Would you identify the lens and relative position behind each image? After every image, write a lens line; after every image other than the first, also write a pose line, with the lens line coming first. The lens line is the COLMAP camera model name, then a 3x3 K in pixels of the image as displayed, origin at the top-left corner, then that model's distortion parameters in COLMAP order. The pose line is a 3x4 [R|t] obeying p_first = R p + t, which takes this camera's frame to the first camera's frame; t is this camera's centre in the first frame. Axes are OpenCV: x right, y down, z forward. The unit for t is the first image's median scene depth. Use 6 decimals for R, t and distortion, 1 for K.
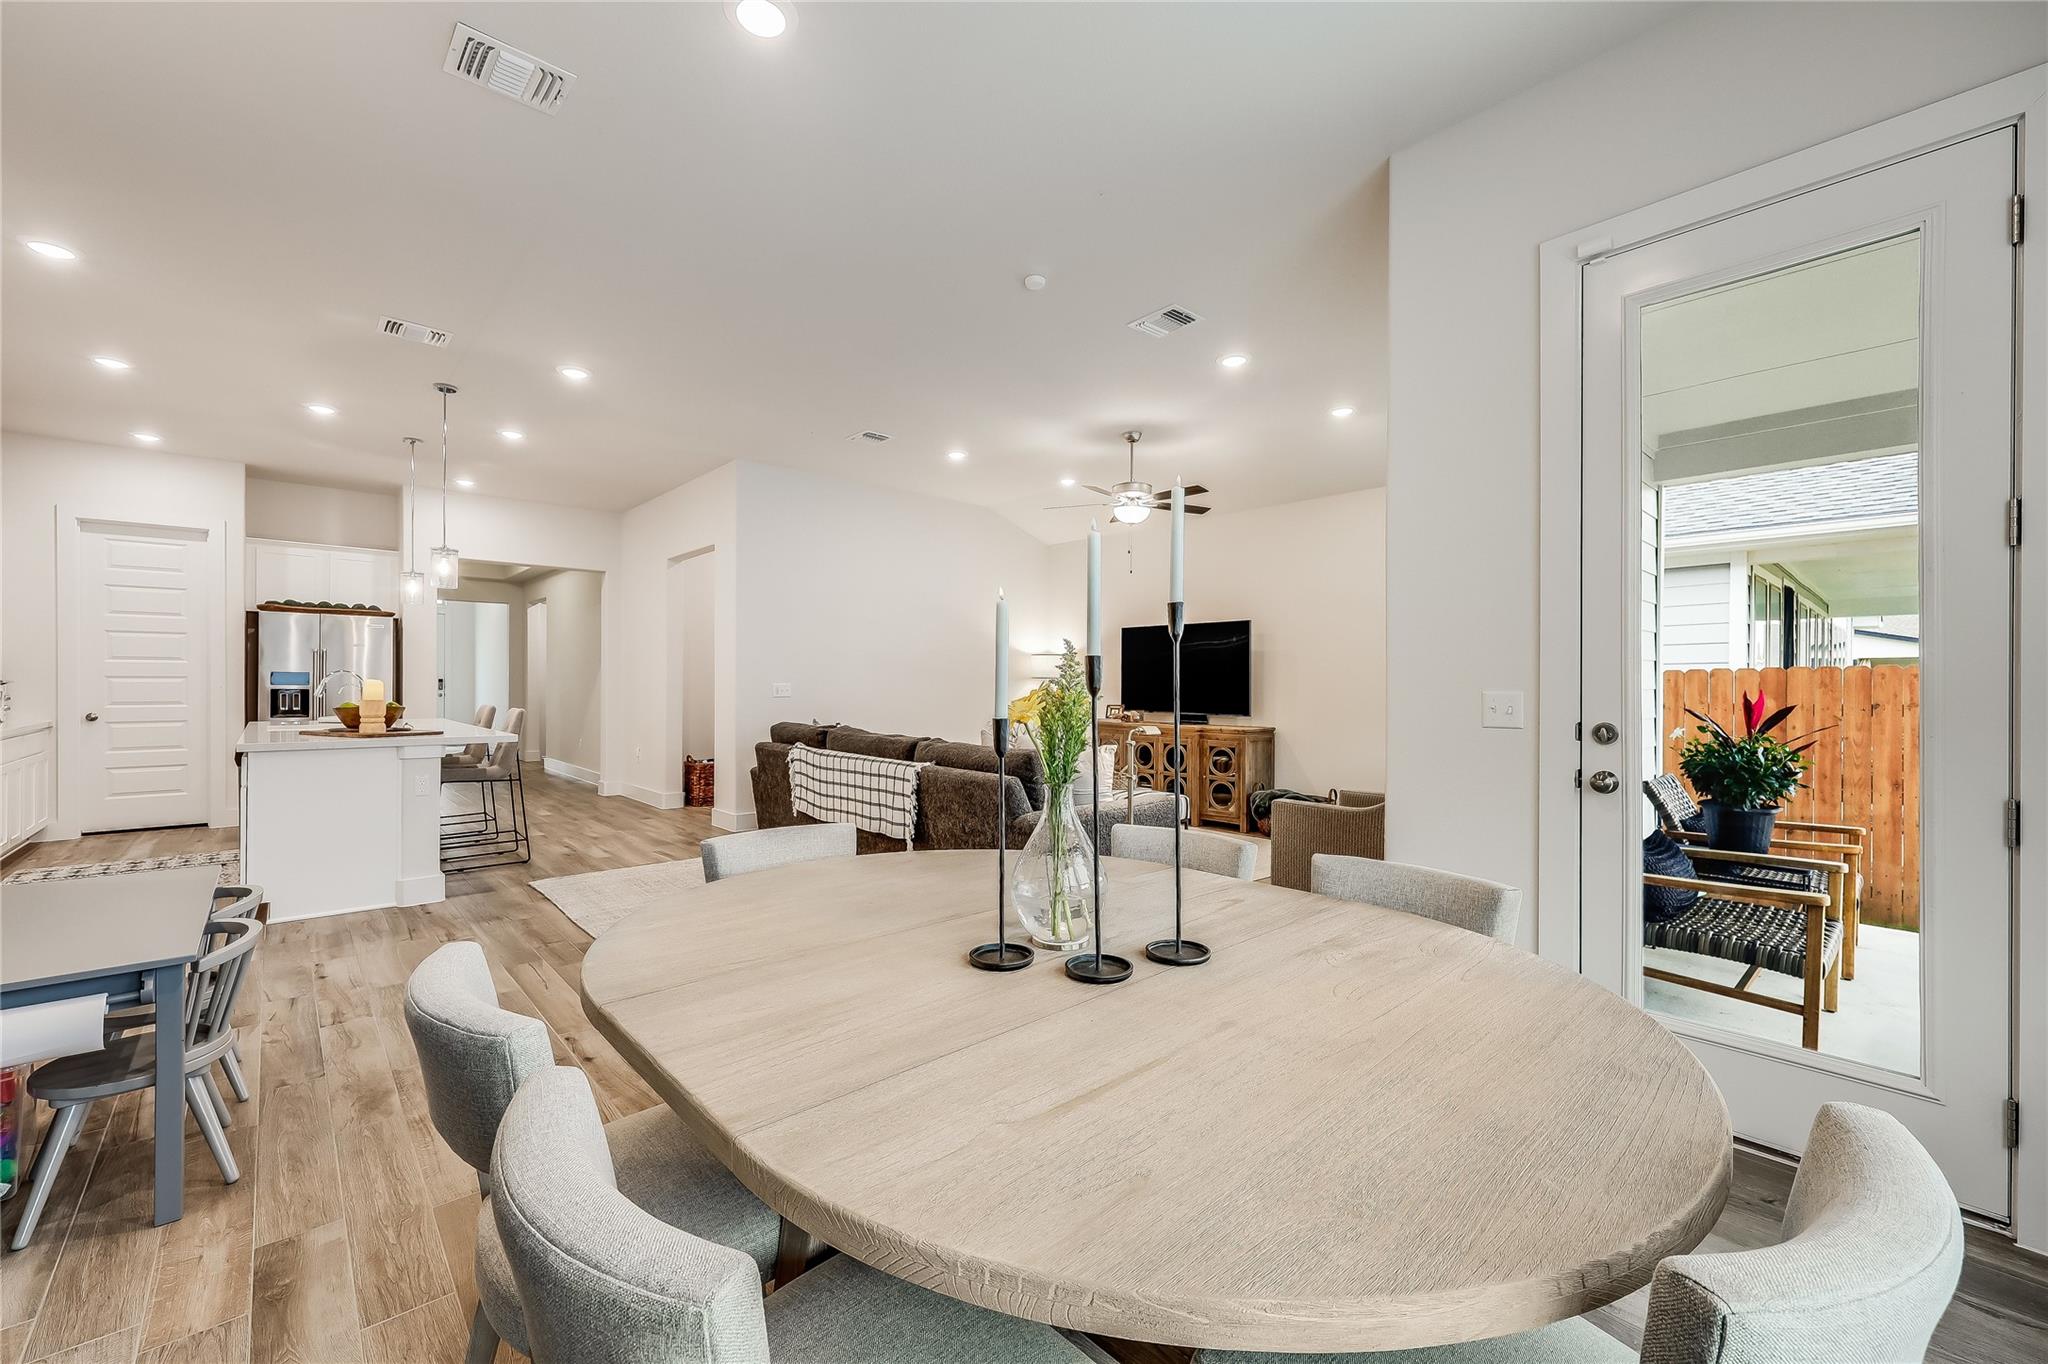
lens RADIAL K [[833.1, 0, 1024.0], [0, 833.1, 682.0], [0, 0, 1]] dist [0.002593, 0.000392]
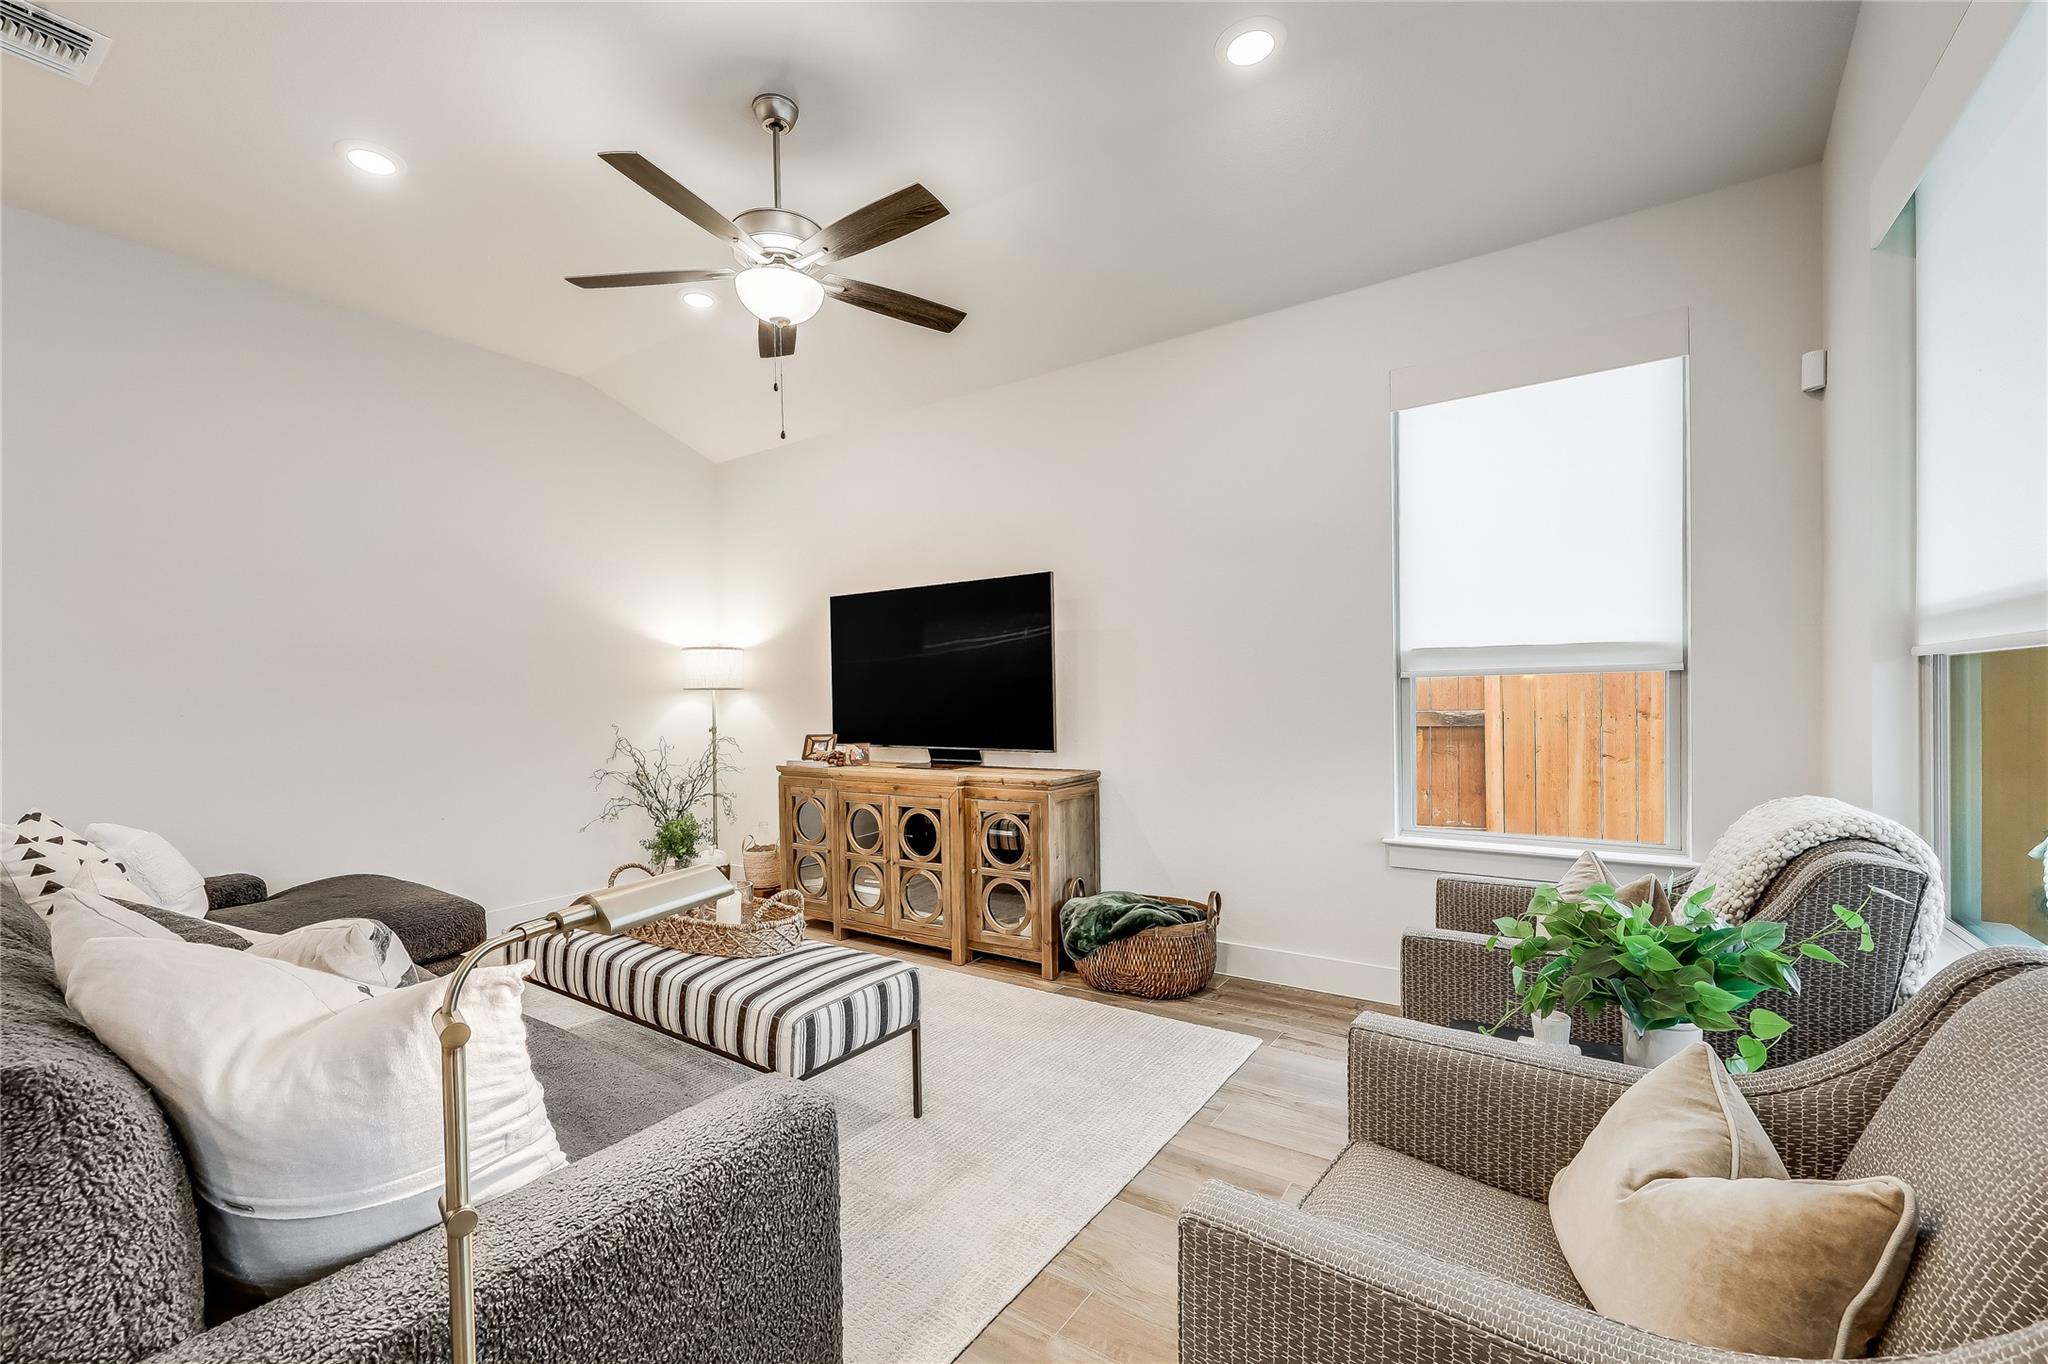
lens RADIAL K [[833.1, 0, 1024.0], [0, 833.1, 682.0], [0, 0, 1]] dist [0.002593, 0.000392]
pose [[0.971370, -0.018911, 0.236819, 0.126507], [0.021754, 0.999719, -0.009397, 0.000716], [-0.236575, 0.014280, 0.971508, 0.485537]]
